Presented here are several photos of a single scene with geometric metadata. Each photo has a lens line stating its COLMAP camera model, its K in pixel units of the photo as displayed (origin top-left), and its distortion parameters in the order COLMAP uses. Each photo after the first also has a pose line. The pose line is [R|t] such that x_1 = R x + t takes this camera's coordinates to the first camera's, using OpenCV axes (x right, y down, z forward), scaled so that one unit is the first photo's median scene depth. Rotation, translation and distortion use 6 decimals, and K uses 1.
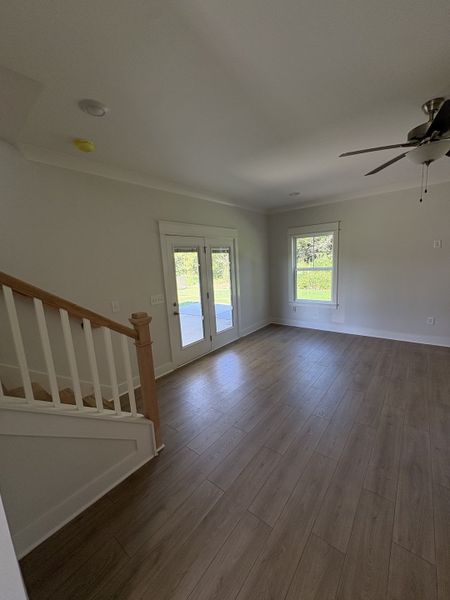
lens RADIAL K [[238.3, 0, 227.6], [0, 238.3, 302.1], [0, 0, 1]] dist [0.002692, 0.000384]
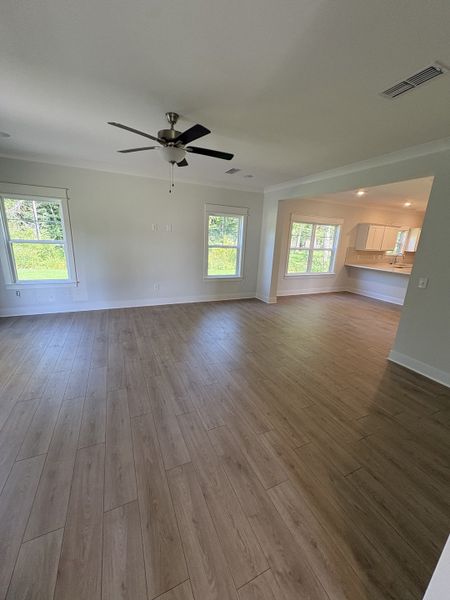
lens RADIAL K [[238.3, 0, 224.9], [0, 238.3, 301.6], [0, 0, 1]] dist [0.002692, 0.000384]
pose [[0.448919, -0.164172, 0.878362, -0.144554], [0.084908, 0.986367, 0.140963, 0.004346], [-0.889529, 0.011299, 0.456739, 0.072296]]
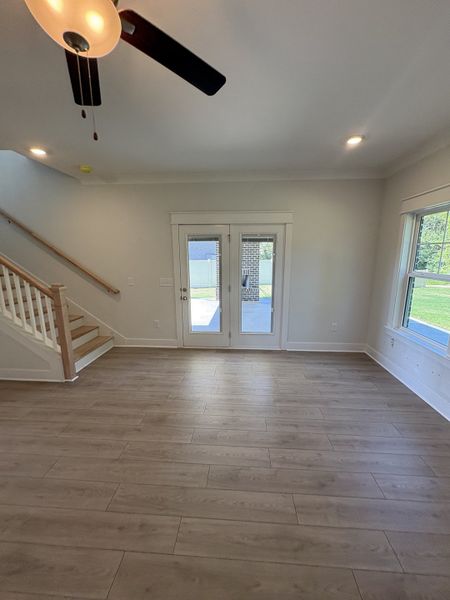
lens RADIAL K [[238.3, 0, 228.6], [0, 238.3, 301.7], [0, 0, 1]] dist [0.002692, 0.000384]
pose [[0.570748, 0.212188, -0.793236, 0.691288], [-0.168388, 0.975750, 0.139851, -0.111650], [0.803674, 0.053751, 0.592637, 0.474702]]
